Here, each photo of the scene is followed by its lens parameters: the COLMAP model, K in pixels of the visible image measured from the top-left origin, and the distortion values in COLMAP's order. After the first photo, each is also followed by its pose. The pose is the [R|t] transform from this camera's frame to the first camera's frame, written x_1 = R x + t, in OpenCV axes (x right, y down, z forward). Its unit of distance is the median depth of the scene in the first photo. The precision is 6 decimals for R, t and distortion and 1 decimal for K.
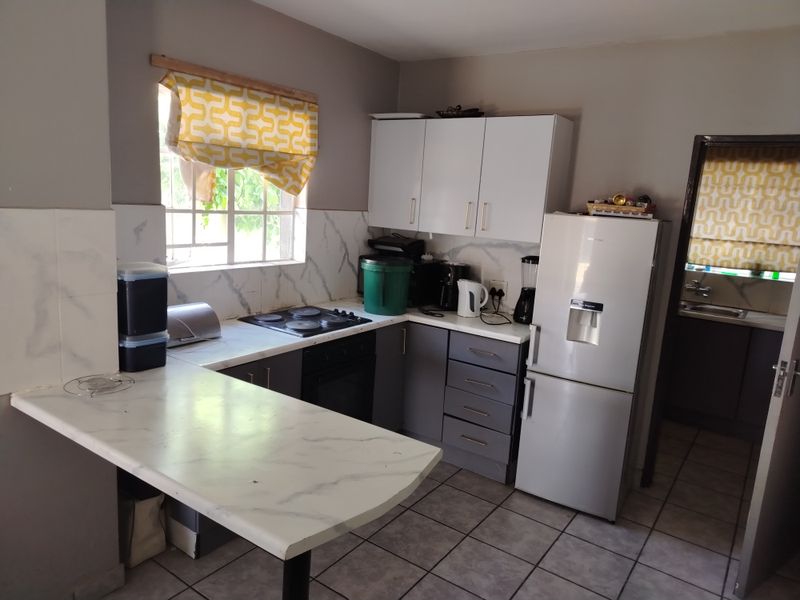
lens RADIAL K [[556.1, 0, 400.0], [0, 556.1, 300.0], [0, 0, 1]] dist [0.064394, -0.070911]
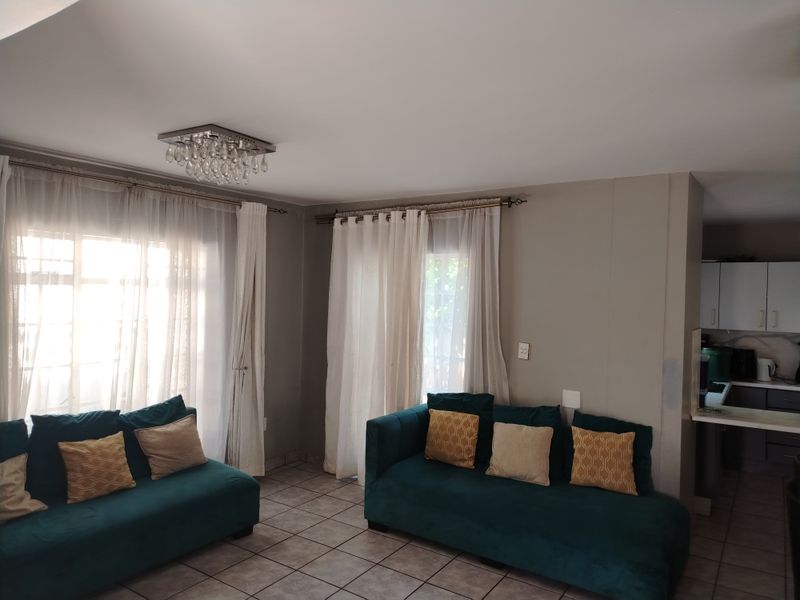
lens RADIAL K [[556.1, 0, 400.0], [0, 556.1, 300.0], [0, 0, 1]] dist [0.064394, -0.070911]
pose [[0.998777, -0.044853, 0.020824, -1.076311], [0.047692, 0.984995, -0.165863, 0.021601], [-0.013072, 0.166653, 0.985929, -0.707162]]
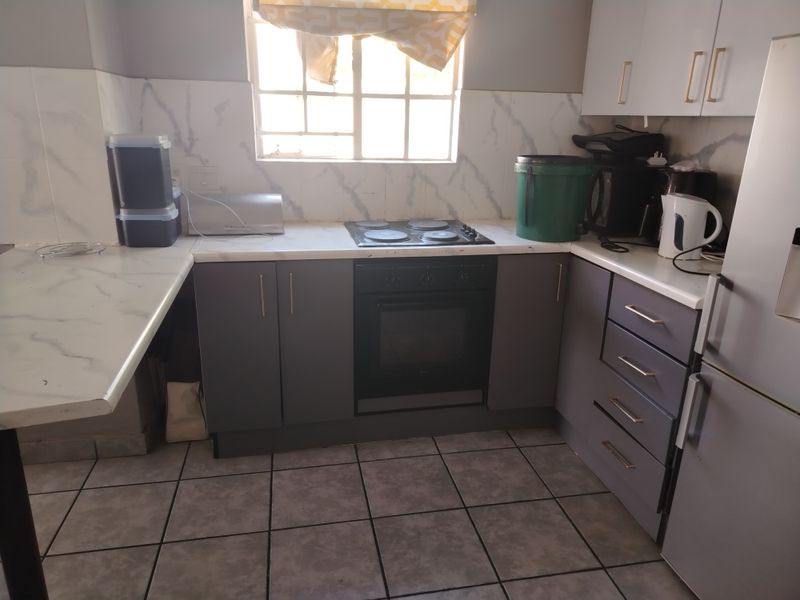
lens RADIAL K [[558.5, 0, 395.9], [0, 558.5, 301.1], [0, 0, 1]] dist [0.045017, -0.044601]
pose [[0.726224, 0.168942, -0.666377, 0.355710], [-0.102421, 0.985104, 0.138128, 0.026082], [0.679786, -0.032061, 0.732709, 0.406042]]
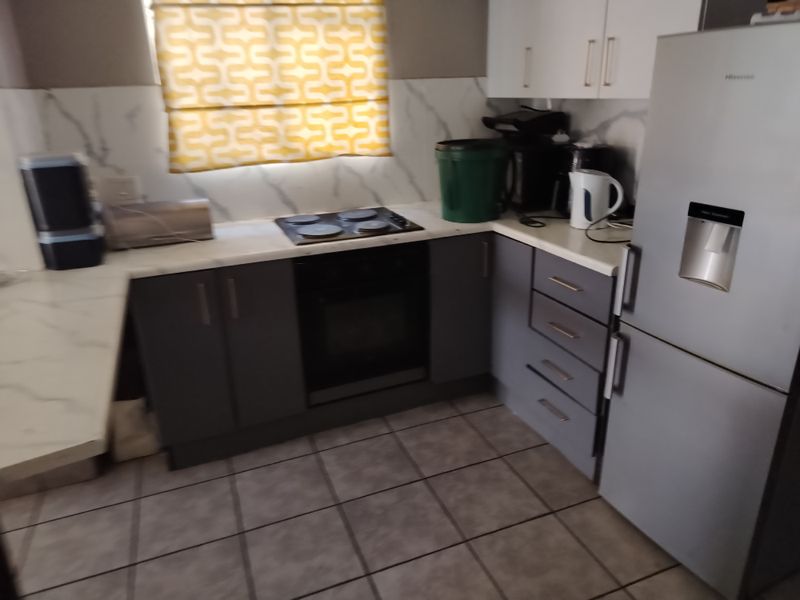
lens RADIAL K [[556.1, 0, 400.0], [0, 556.1, 300.0], [0, 0, 1]] dist [0.064394, -0.070911]
pose [[0.836894, 0.111808, -0.535824, 0.343205], [-0.020961, 0.984744, 0.172743, 0.004308], [0.546963, -0.133336, 0.826470, 0.366881]]
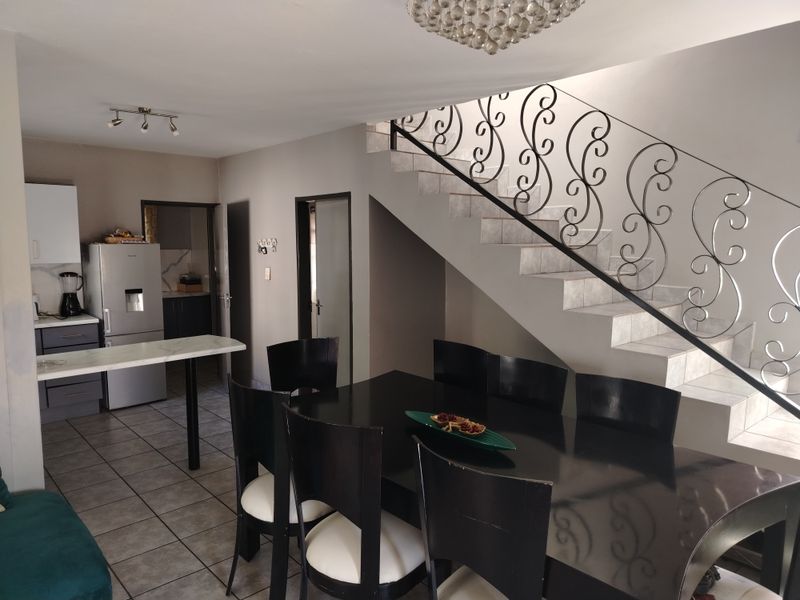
lens RADIAL K [[558.5, 0, 395.9], [0, 558.5, 301.1], [0, 0, 1]] dist [0.045017, -0.044601]
pose [[0.221489, -0.168958, 0.960414, -1.179756], [0.193247, 0.972948, 0.126597, -0.024187], [-0.955823, 0.157557, 0.248148, -0.274288]]
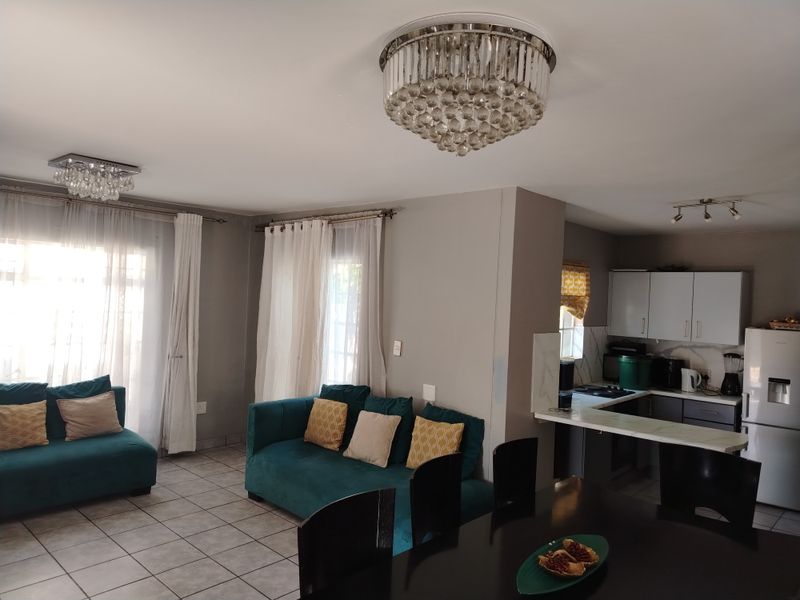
lens RADIAL K [[556.1, 0, 400.0], [0, 556.1, 300.0], [0, 0, 1]] dist [0.064394, -0.070911]
pose [[0.990552, -0.022560, -0.135271, -0.536702], [-0.002742, 0.982921, -0.184005, 0.080467], [0.137112, 0.182637, 0.973573, -0.827686]]
